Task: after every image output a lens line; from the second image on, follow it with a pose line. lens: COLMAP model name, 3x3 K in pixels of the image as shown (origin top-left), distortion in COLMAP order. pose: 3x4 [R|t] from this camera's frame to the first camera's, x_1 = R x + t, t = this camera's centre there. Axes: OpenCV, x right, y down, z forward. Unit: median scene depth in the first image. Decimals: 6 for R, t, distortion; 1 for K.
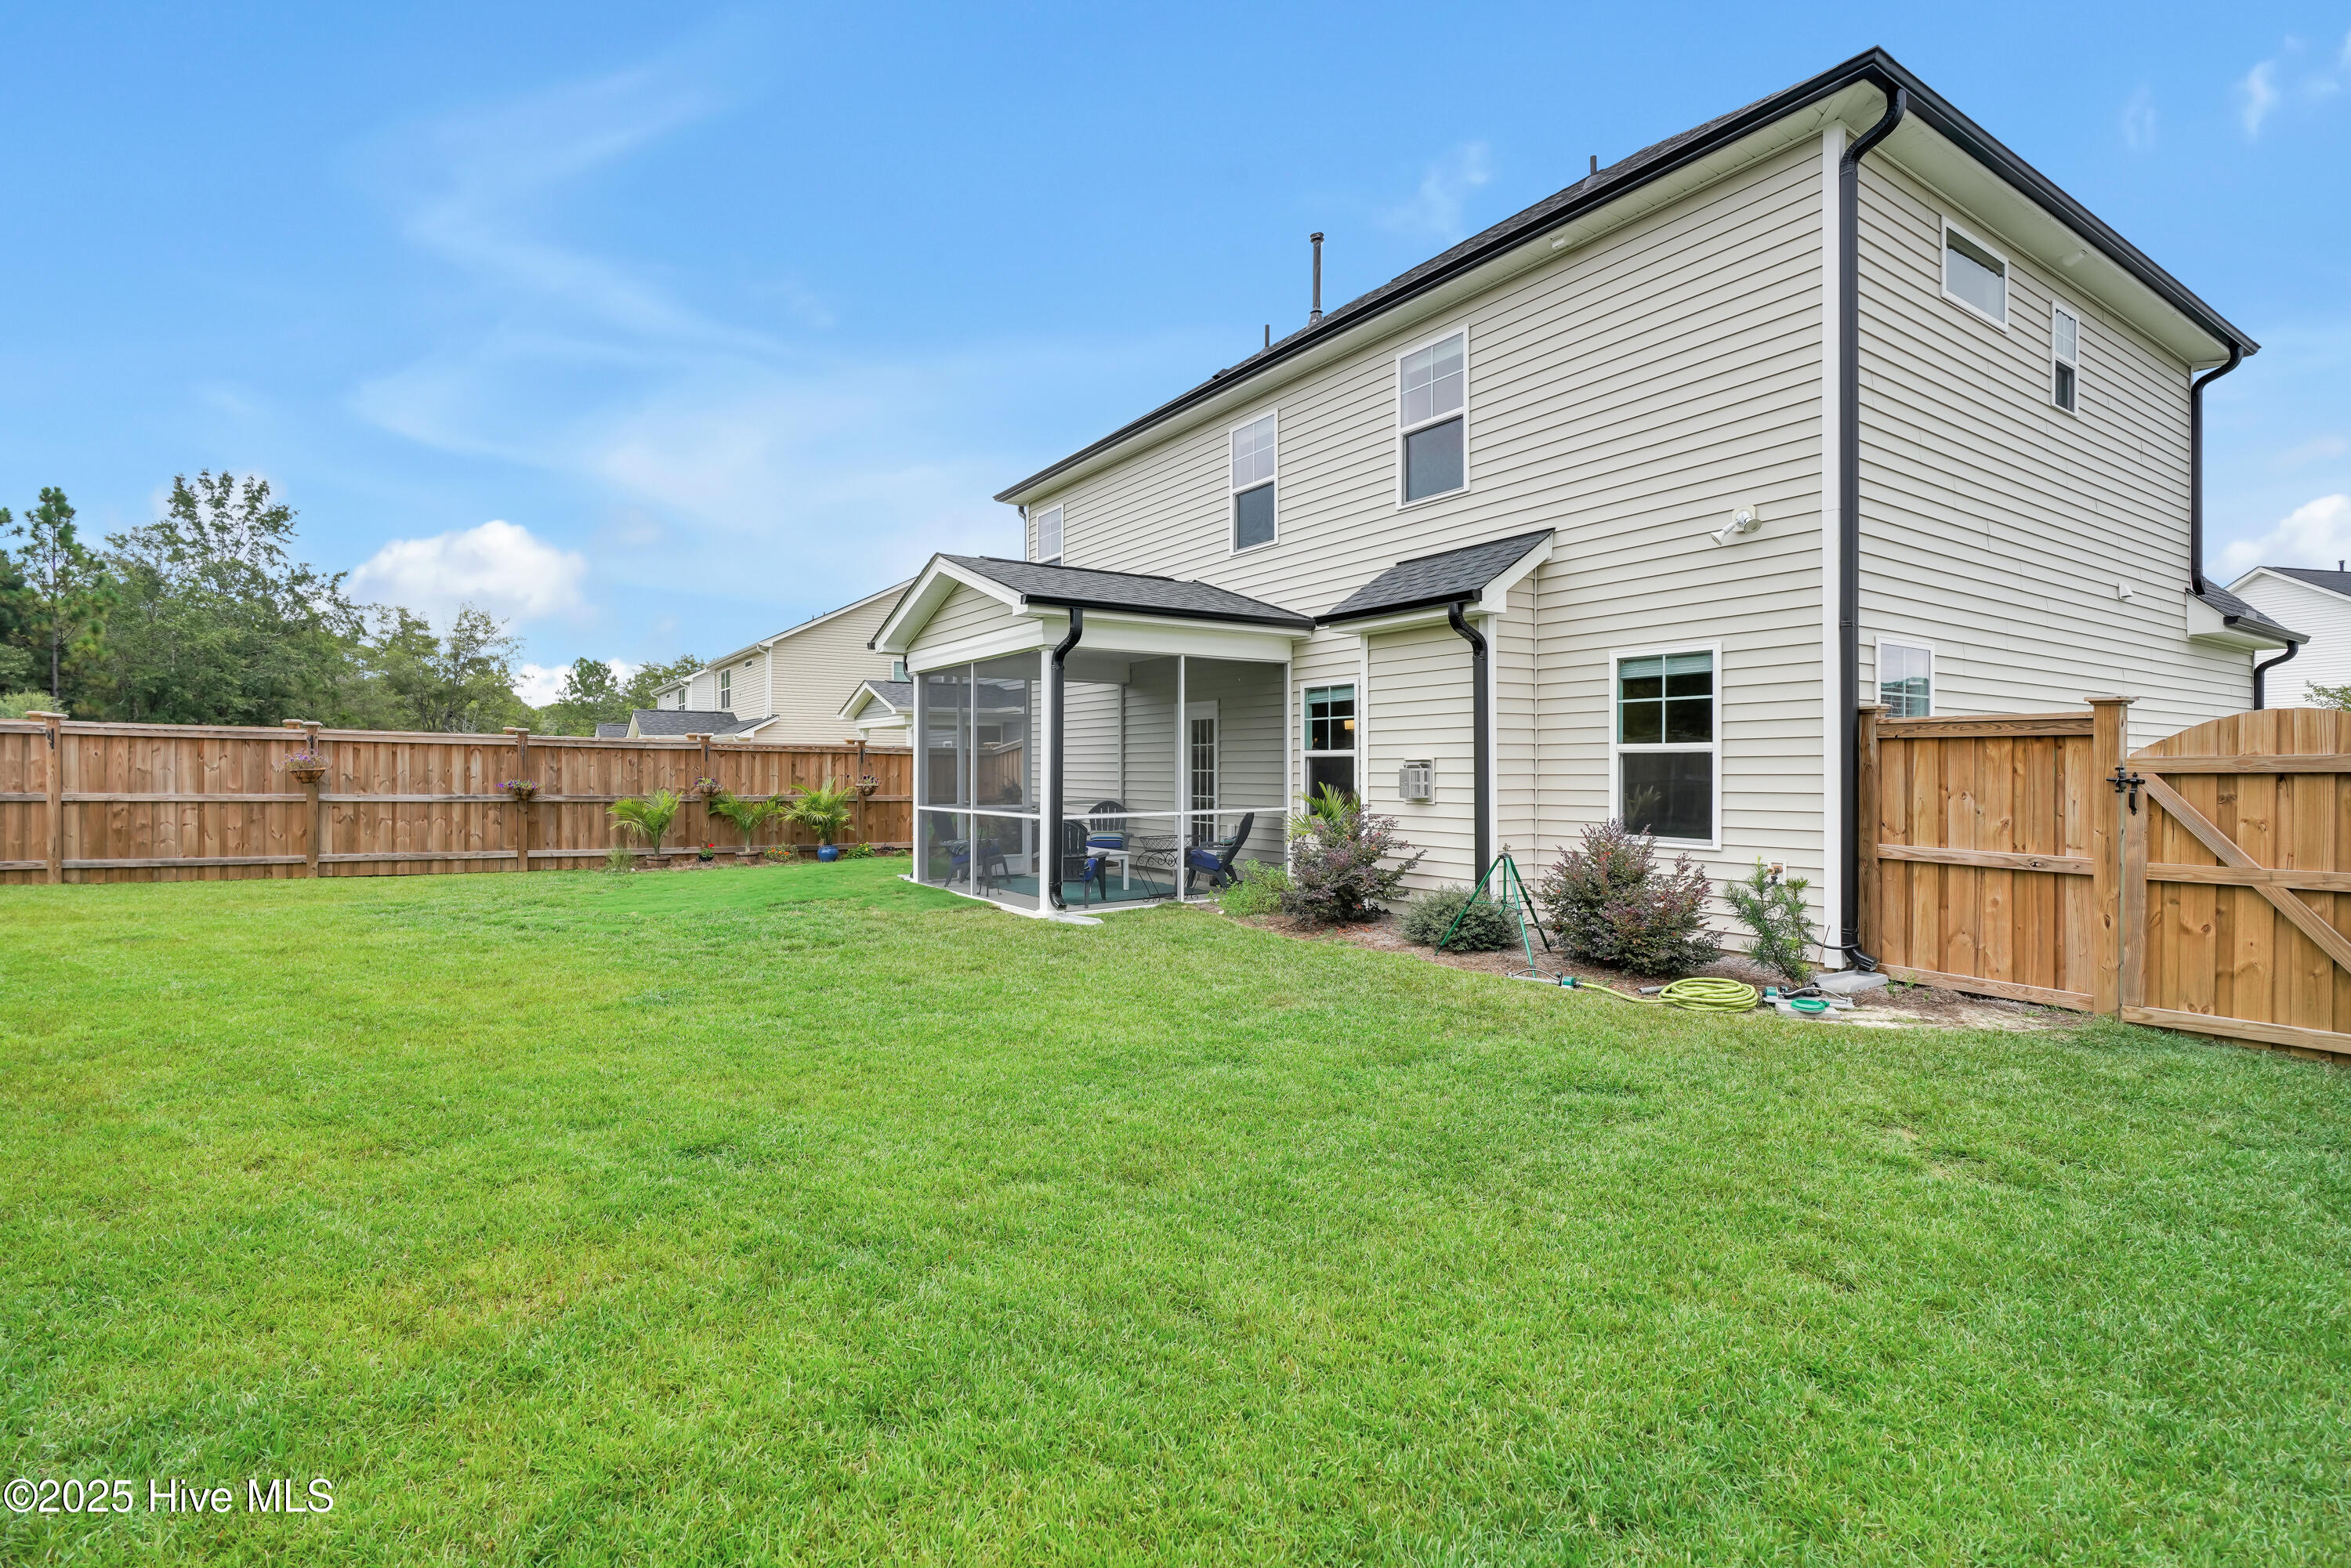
lens RADIAL K [[1091.3, 0, 1179.9], [0, 1091.3, 783.9], [0, 0, 1]] dist [-0.012943, 0.006509]
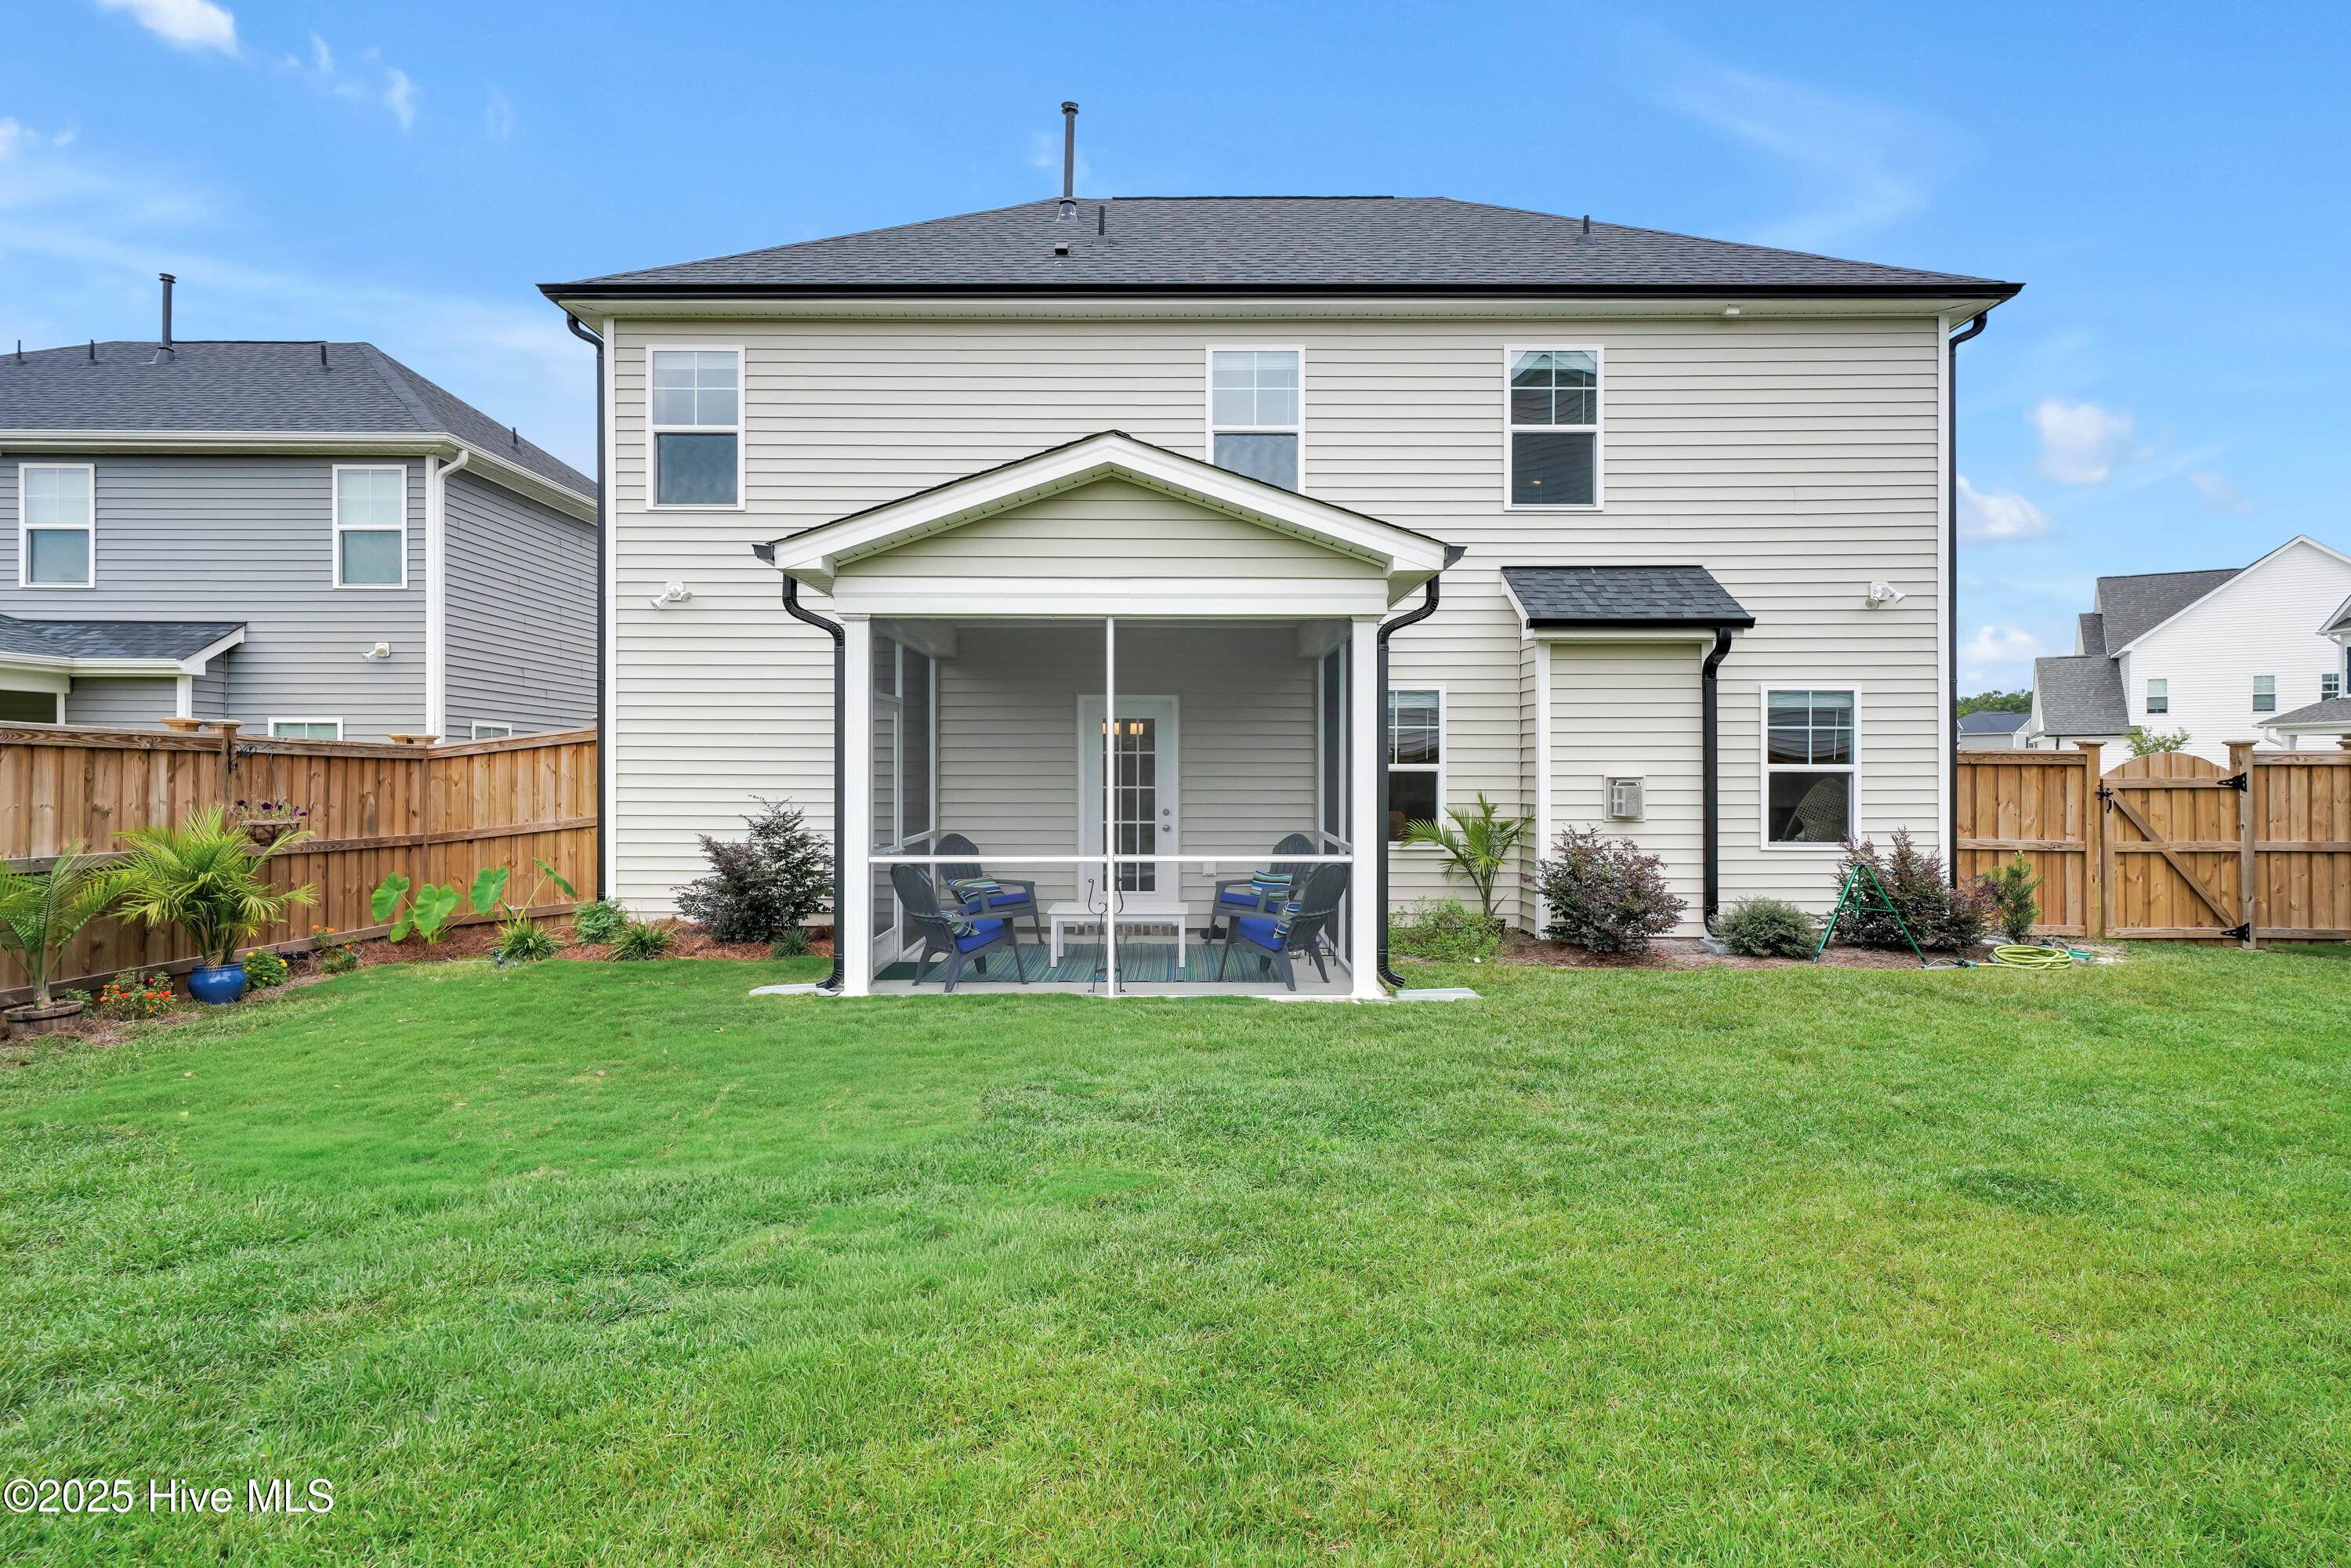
lens RADIAL K [[844.8, 0, 1178.8], [0, 844.8, 786.2], [0, 0, 1]] dist [-0.003589, -0.000127]
pose [[0.554523, -0.001413, 0.832167, -0.692101], [0.012302, 0.999903, -0.006500, -0.015144], [-0.832077, 0.013841, 0.554487, 1.029039]]
